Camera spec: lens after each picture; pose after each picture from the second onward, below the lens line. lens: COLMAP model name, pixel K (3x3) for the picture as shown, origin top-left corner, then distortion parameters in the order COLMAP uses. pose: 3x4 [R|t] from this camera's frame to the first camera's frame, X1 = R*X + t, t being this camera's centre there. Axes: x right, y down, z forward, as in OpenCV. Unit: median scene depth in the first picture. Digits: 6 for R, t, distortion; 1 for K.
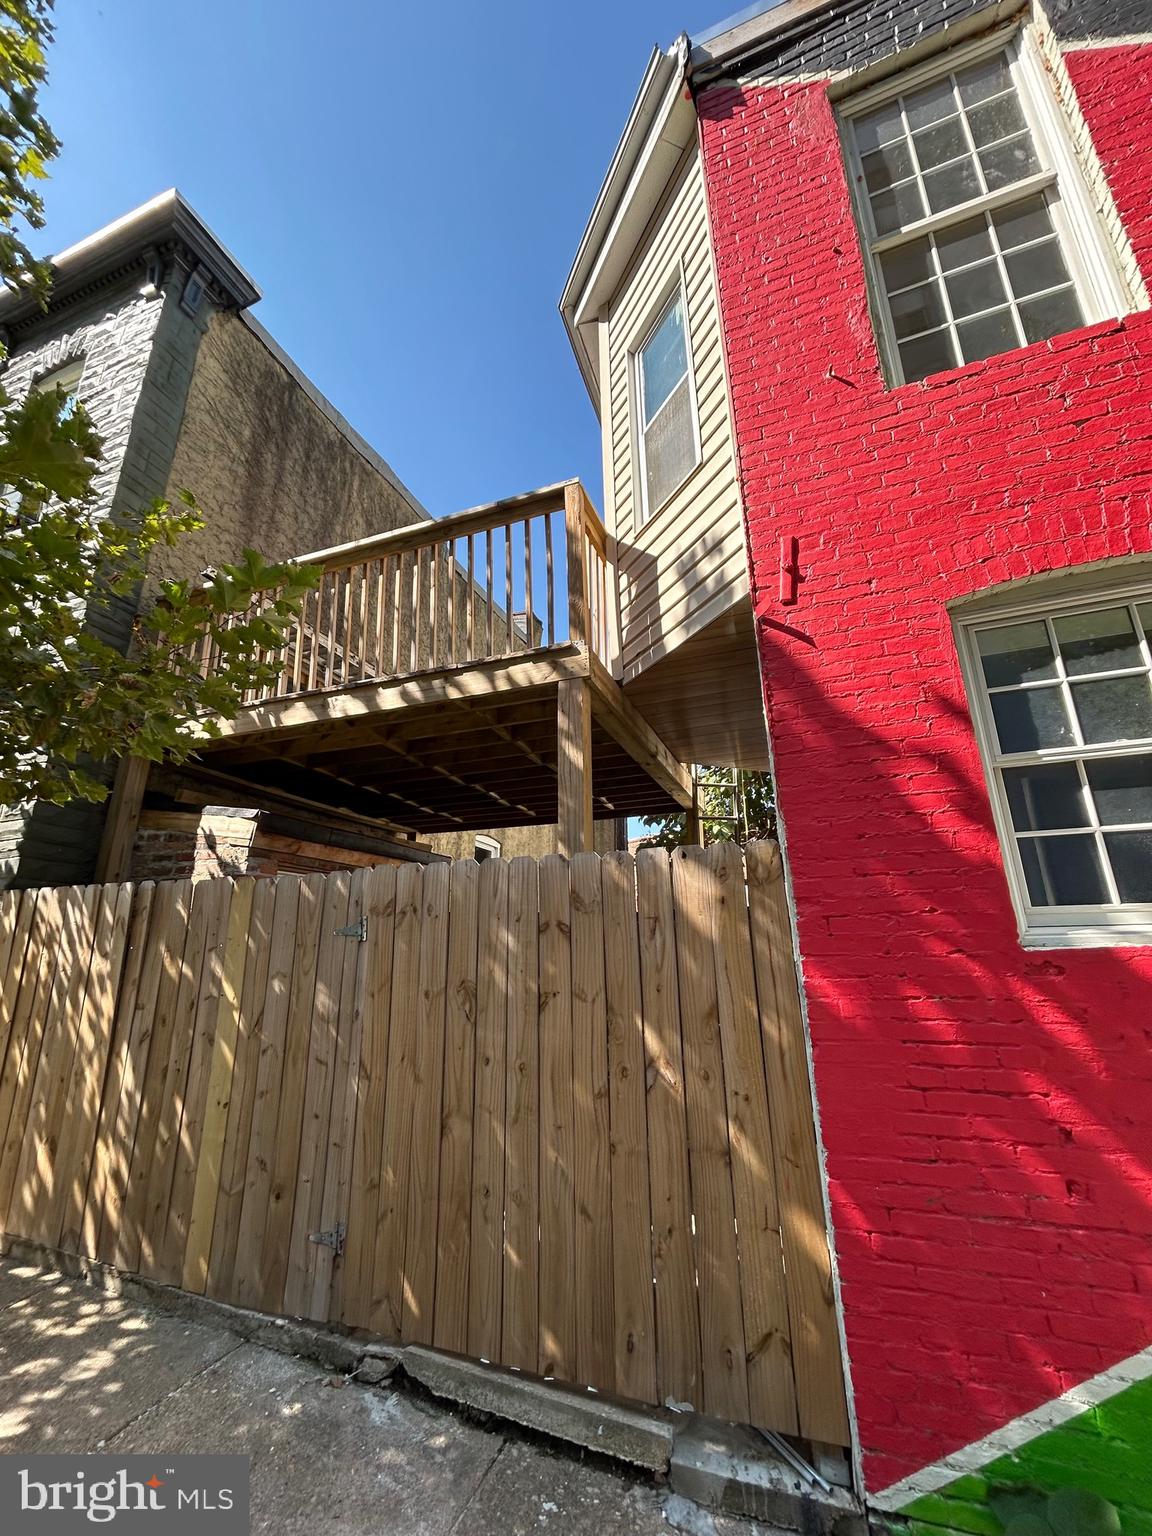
lens RADIAL K [[624.6, 0, 576.9], [0, 624.6, 771.9], [0, 0, 1]] dist [-0.000585, 0.000307]
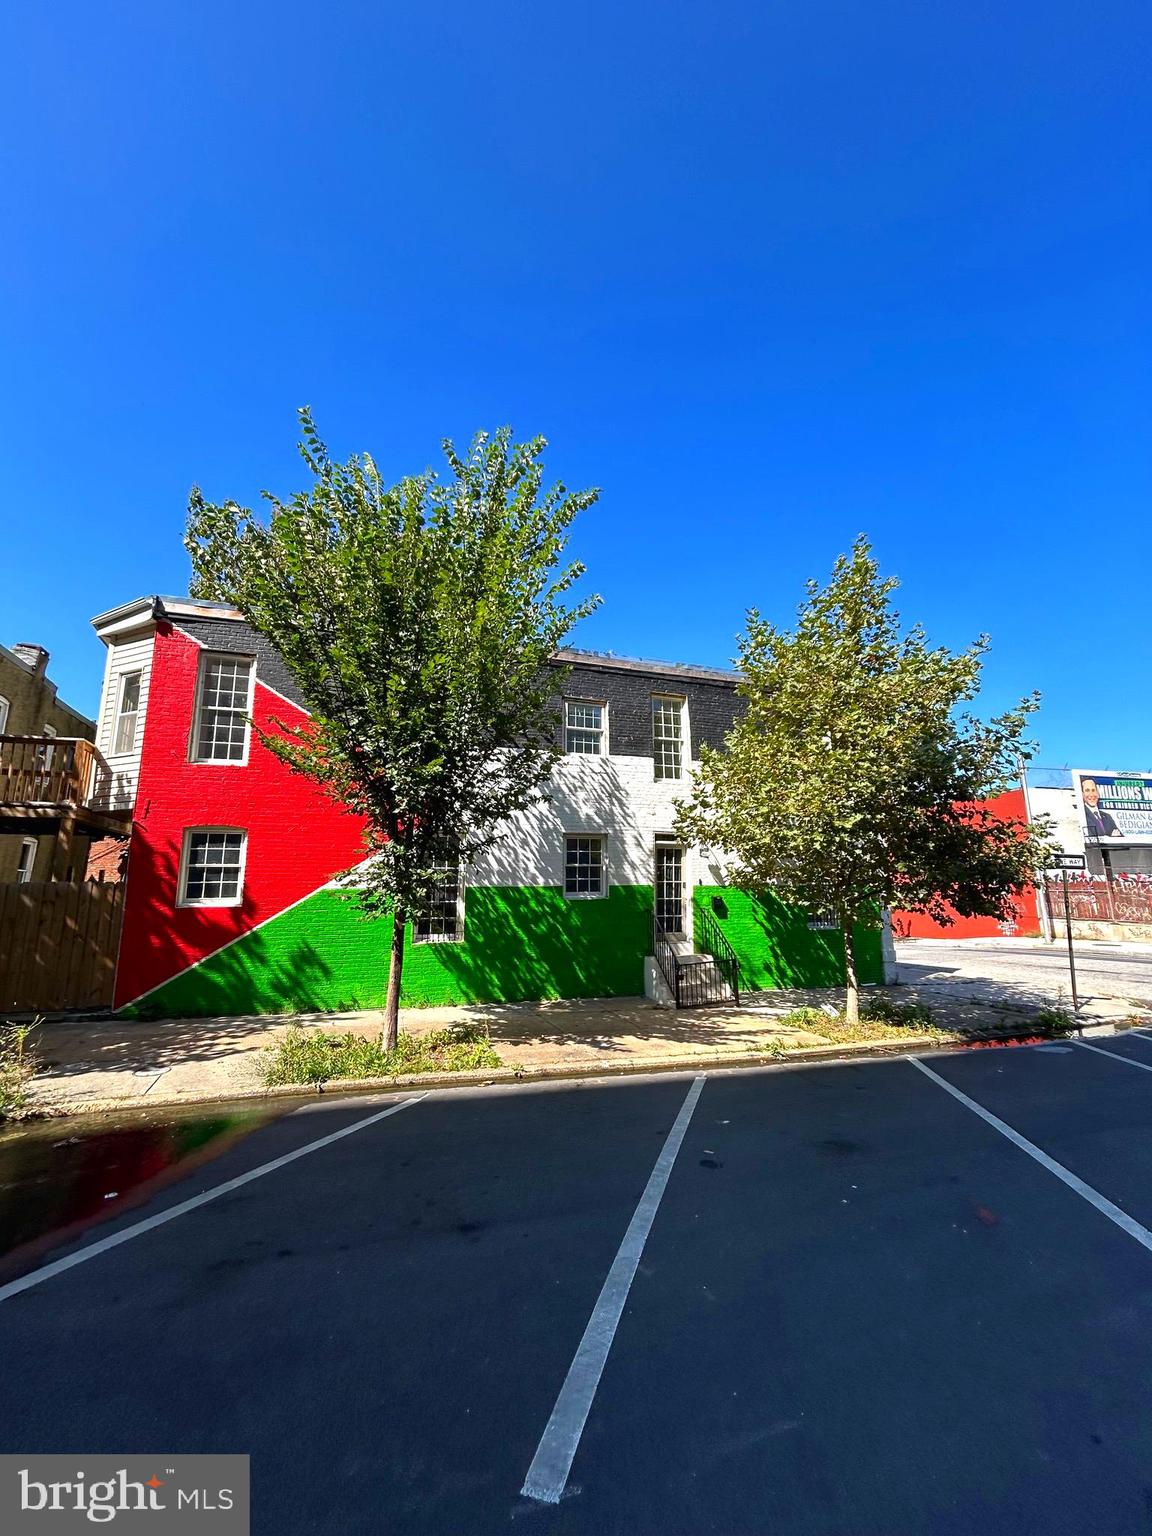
lens RADIAL K [[618.8, 0, 578.0], [0, 618.8, 769.3], [0, 0, 1]] dist [0.000162, 0.001083]
pose [[0.758755, 0.129803, 0.638312, -0.096260], [-0.193107, 0.980716, 0.030112, -1.183200], [-0.622094, -0.146110, 0.769189, -3.490729]]
